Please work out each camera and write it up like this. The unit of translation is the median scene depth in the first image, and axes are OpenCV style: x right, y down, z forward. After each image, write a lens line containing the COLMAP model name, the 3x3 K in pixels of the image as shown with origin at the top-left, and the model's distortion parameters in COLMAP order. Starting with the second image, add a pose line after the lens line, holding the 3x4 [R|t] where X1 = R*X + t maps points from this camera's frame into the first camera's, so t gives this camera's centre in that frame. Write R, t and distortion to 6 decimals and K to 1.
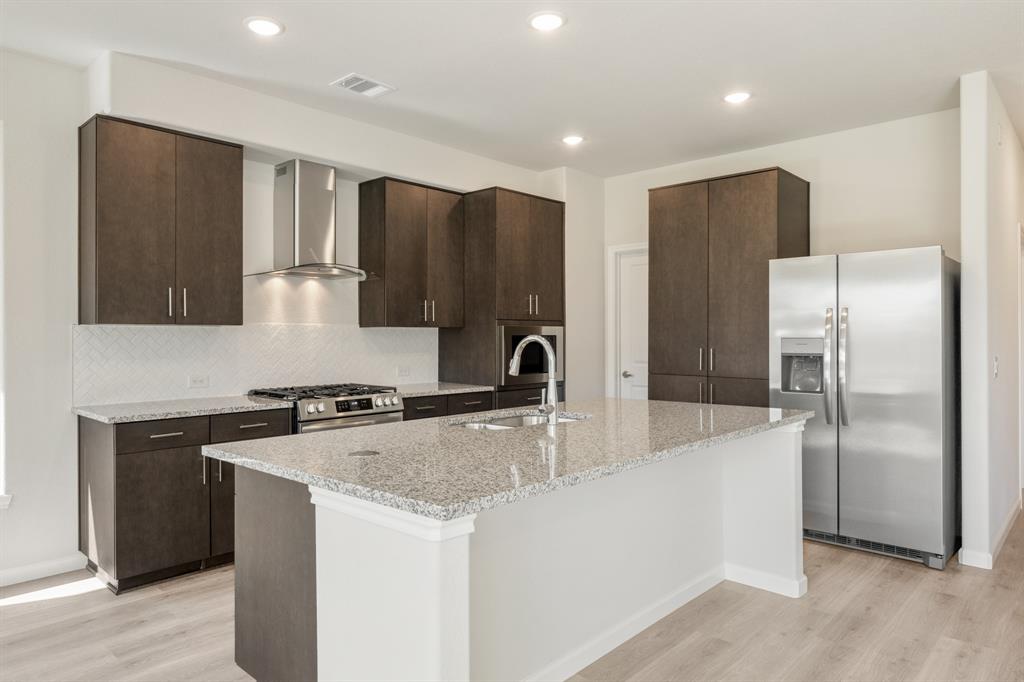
lens RADIAL K [[648.8, 0, 477.5], [0, 648.8, 335.7], [0, 0, 1]] dist [-0.003638, -0.001175]
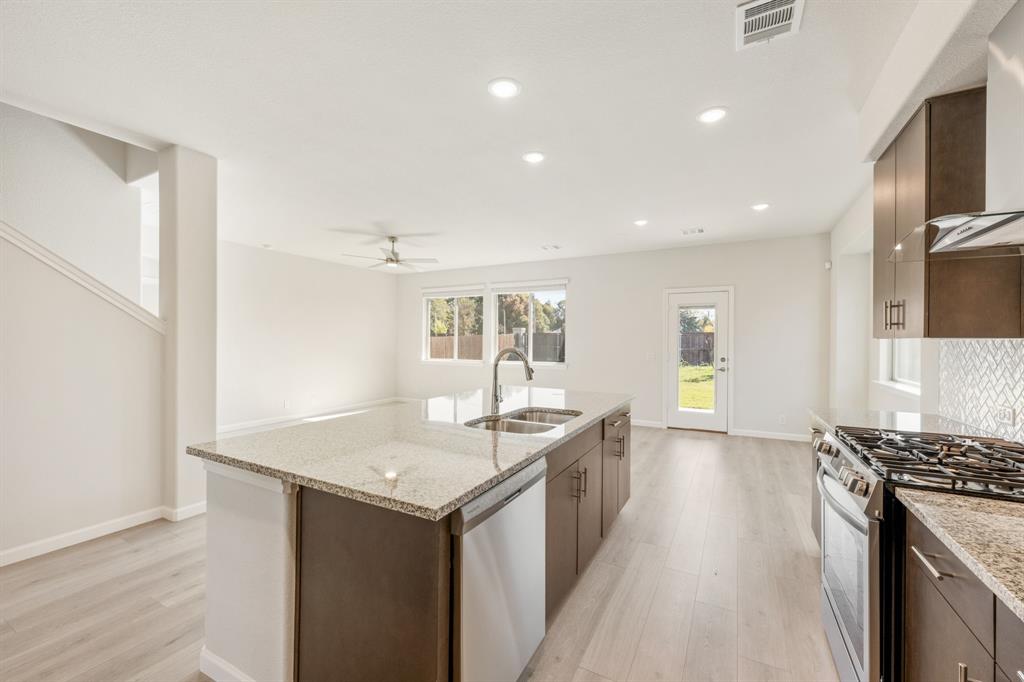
lens RADIAL K [[414.8, 0, 514.2], [0, 414.8, 339.7], [0, 0, 1]] dist [-0.000918, 0.000086]
pose [[-0.958995, -0.004047, -0.283393, 0.248726], [-0.003752, 0.999992, -0.001584, -0.012154], [0.283397, -0.000456, -0.959003, 1.400600]]
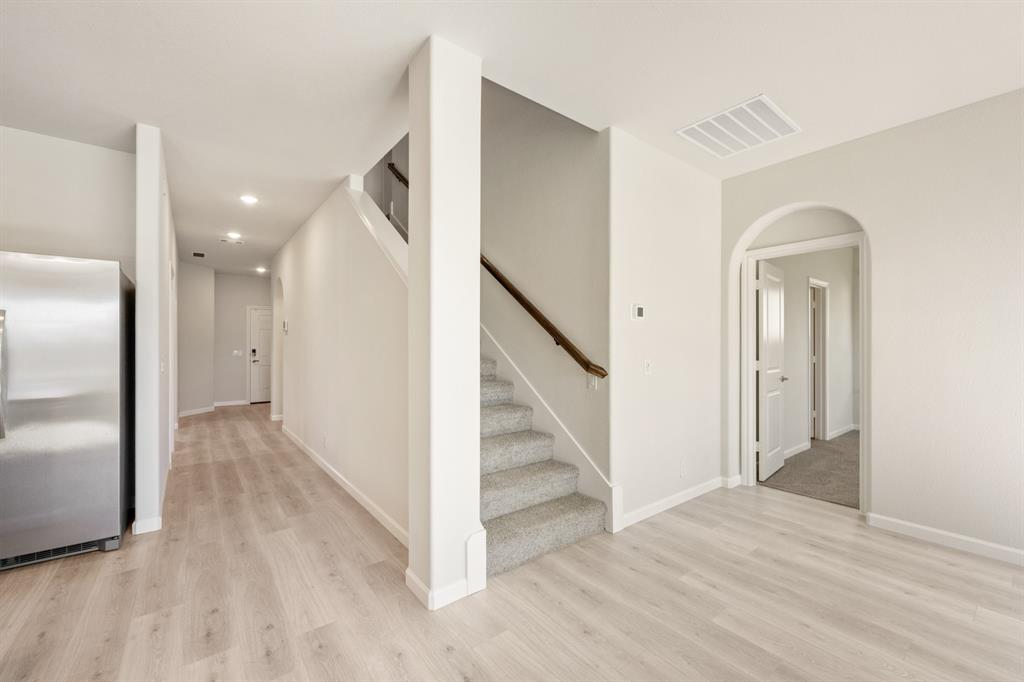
lens RADIAL K [[414.8, 0, 514.2], [0, 414.8, 339.7], [0, 0, 1]] dist [-0.000918, 0.000086]
pose [[0.136674, 0.015609, 0.990493, 0.084223], [-0.002781, 0.999878, -0.015373, 0.005294], [-0.990612, -0.000653, 0.136701, 0.204658]]
